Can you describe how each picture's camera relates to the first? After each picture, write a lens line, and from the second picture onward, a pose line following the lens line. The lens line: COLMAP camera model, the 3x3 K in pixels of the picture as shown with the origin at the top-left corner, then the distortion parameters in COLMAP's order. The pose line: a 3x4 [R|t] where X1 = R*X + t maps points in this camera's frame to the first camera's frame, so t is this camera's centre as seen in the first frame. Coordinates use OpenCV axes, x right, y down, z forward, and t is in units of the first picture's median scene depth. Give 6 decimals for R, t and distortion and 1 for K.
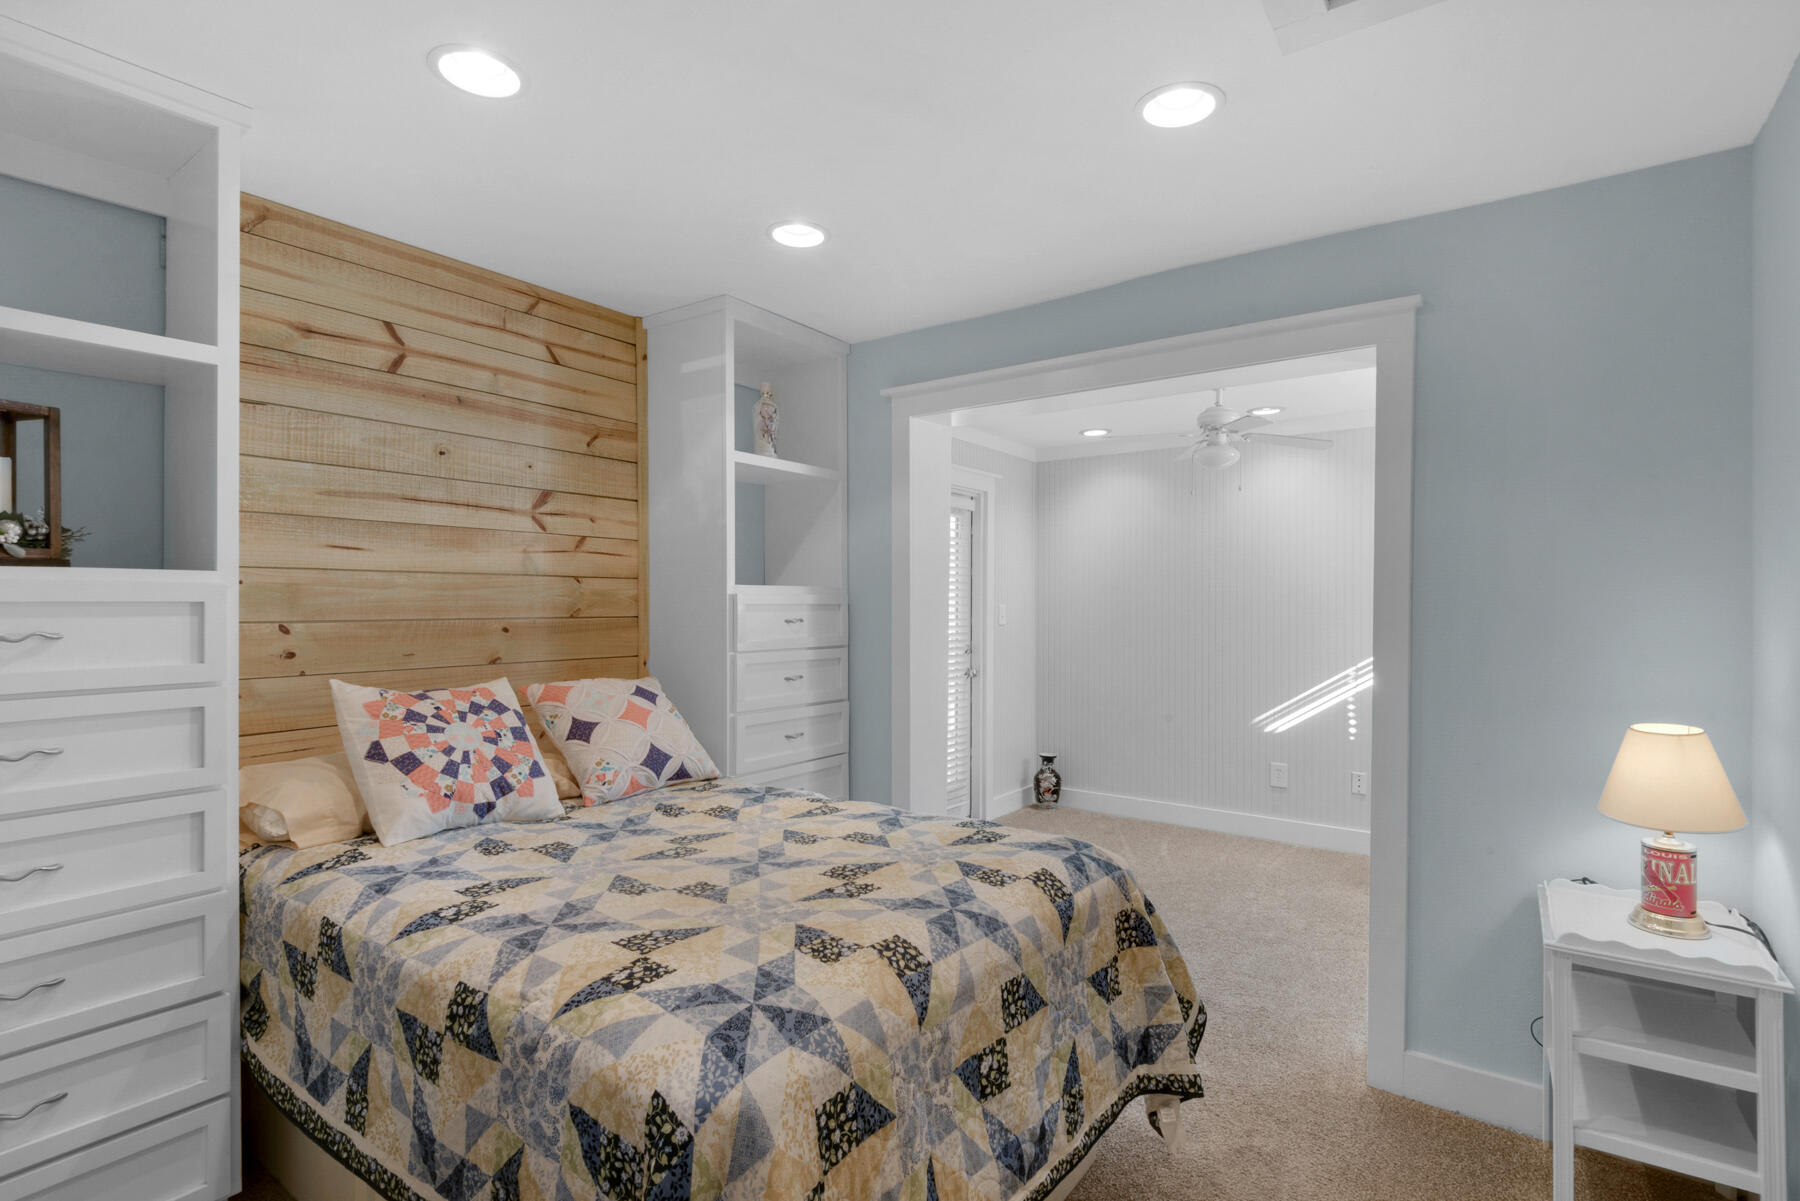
lens RADIAL K [[882.9, 0, 910.1], [0, 882.9, 601.2], [0, 0, 1]] dist [-0.005516, -0.002134]
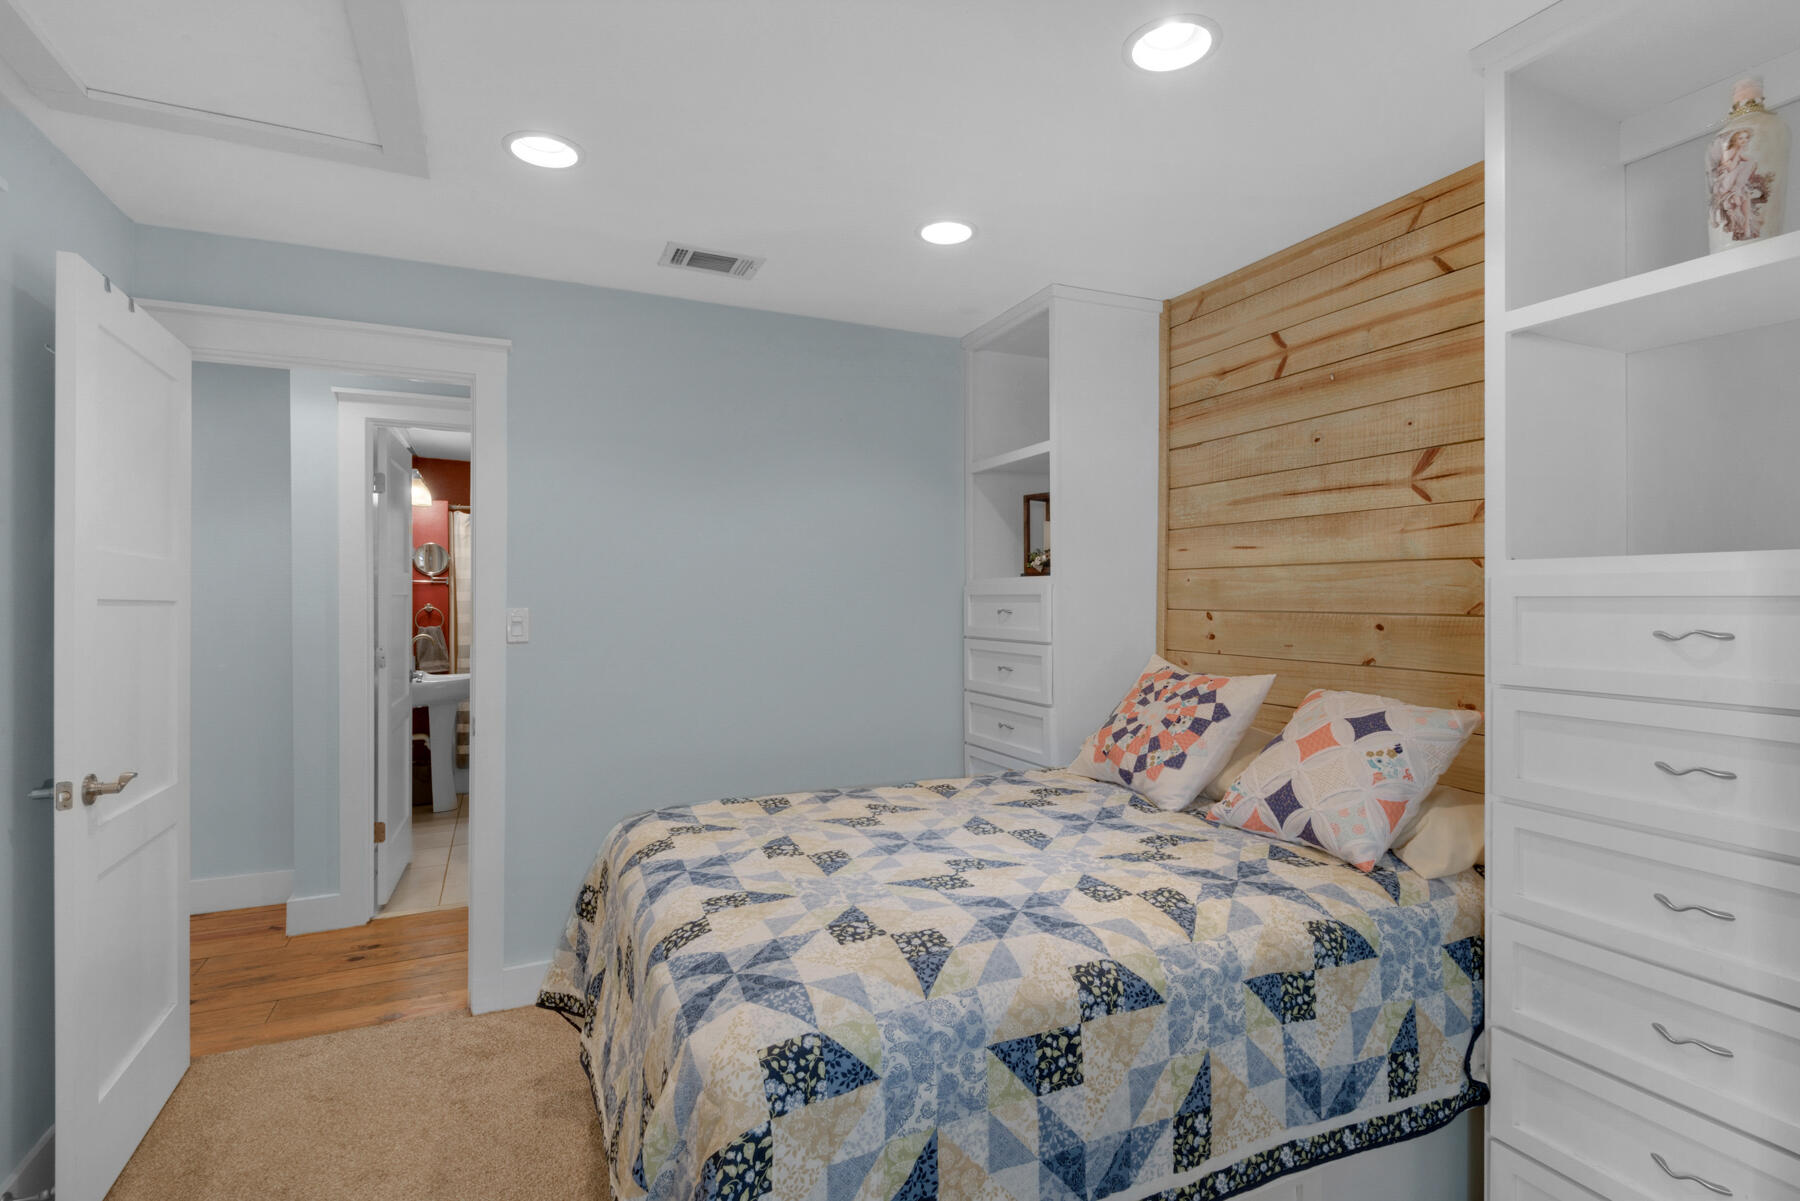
lens RADIAL K [[882.9, 0, 913.9], [0, 882.9, 600.4], [0, 0, 1]] dist [-0.005516, -0.002134]
pose [[-0.516259, -0.000304, -0.856433, 0.536798], [-0.002536, 0.999996, 0.001174, 0.007786], [0.856429, 0.002778, -0.516258, 1.151223]]
